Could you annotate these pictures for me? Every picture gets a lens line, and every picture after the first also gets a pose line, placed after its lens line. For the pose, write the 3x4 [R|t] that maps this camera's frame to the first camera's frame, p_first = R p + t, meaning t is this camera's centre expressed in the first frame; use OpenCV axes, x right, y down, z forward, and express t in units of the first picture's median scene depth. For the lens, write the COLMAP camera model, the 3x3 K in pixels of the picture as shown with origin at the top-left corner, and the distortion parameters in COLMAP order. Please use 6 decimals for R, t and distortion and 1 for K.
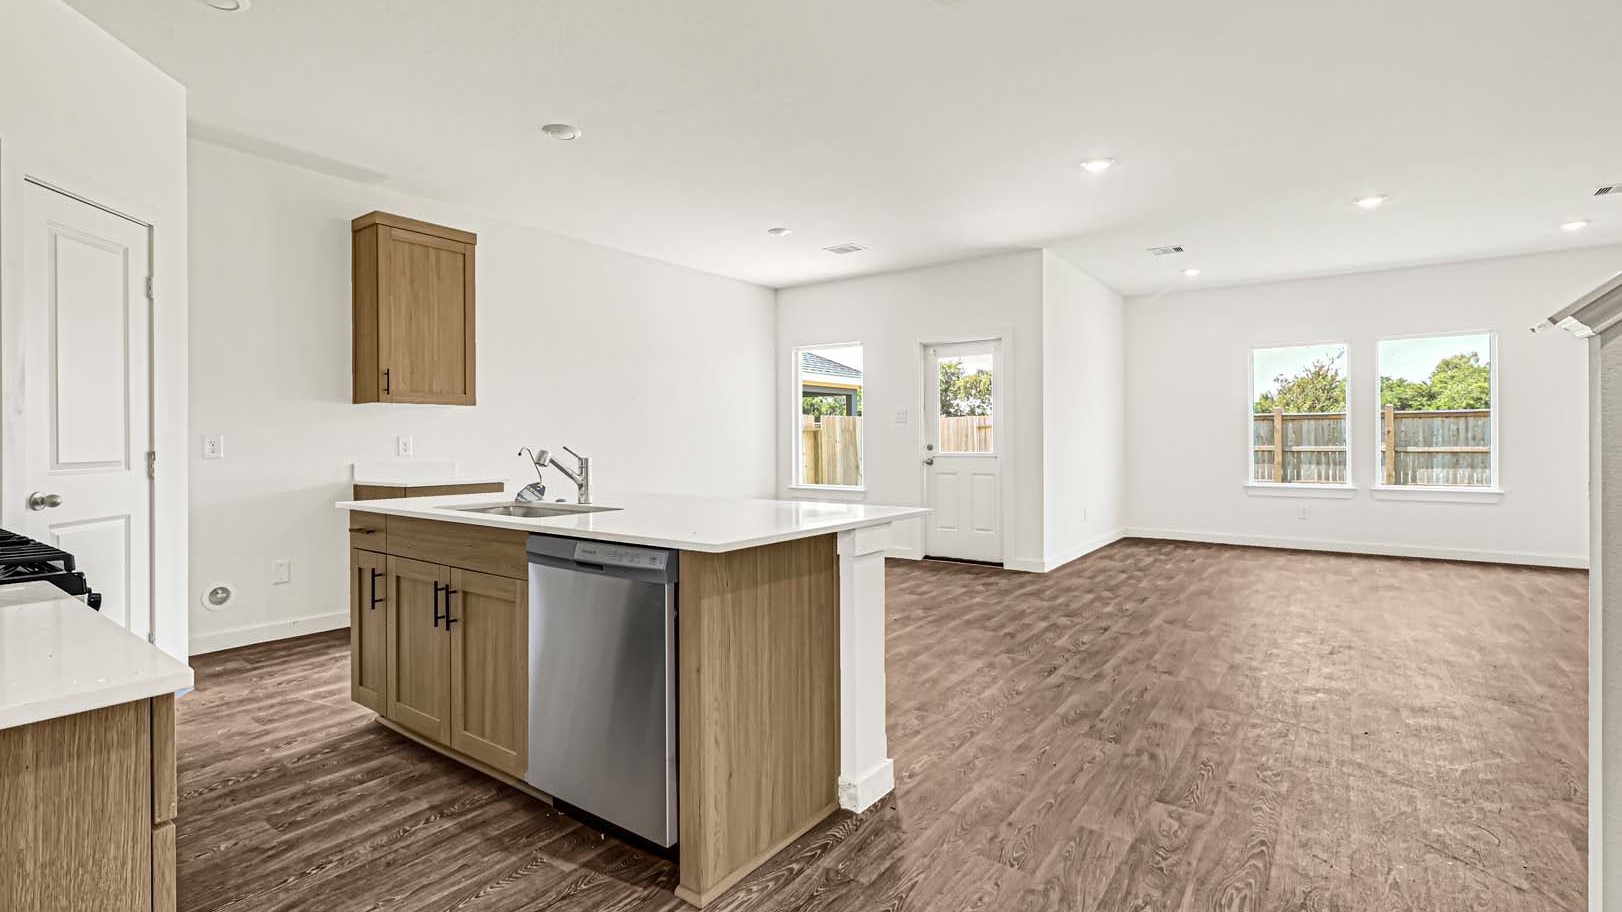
lens RADIAL K [[745.8, 0, 810.0], [0, 745.8, 443.9], [0, 0, 1]] dist [0.016479, 0.000103]
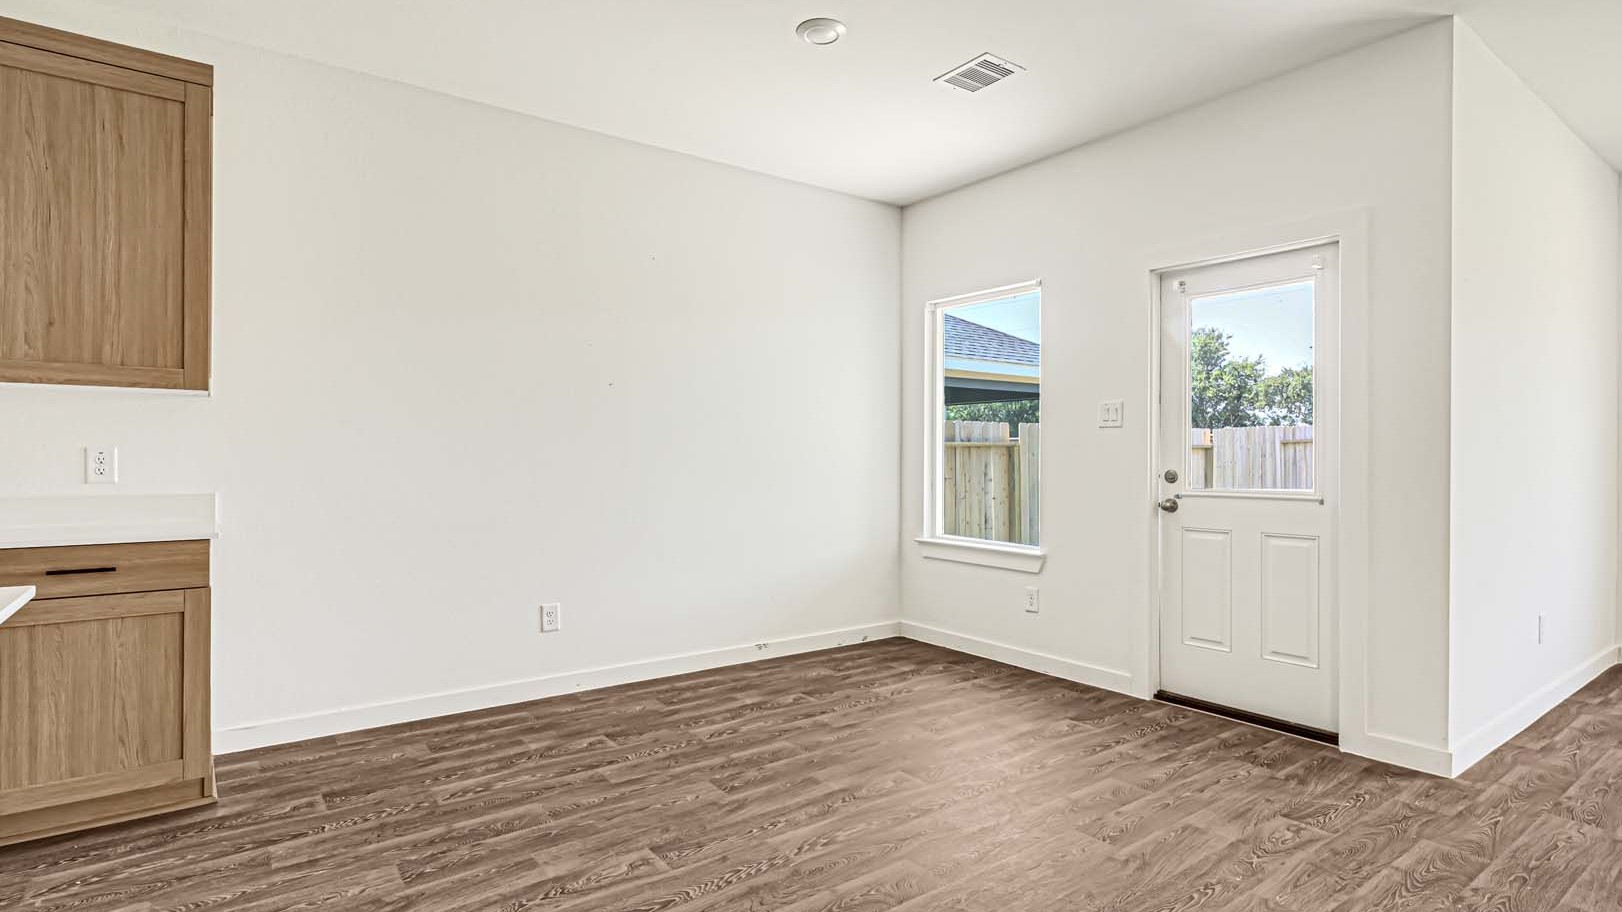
lens RADIAL K [[812.1, 0, 806.5], [0, 812.1, 459.8], [0, 0, 1]] dist [0.001205, 0.000680]
pose [[0.952330, 0.011050, -0.304869, 0.089115], [-0.011534, 0.999933, 0.000213, -0.004132], [0.304851, 0.003314, 0.952394, 0.385252]]
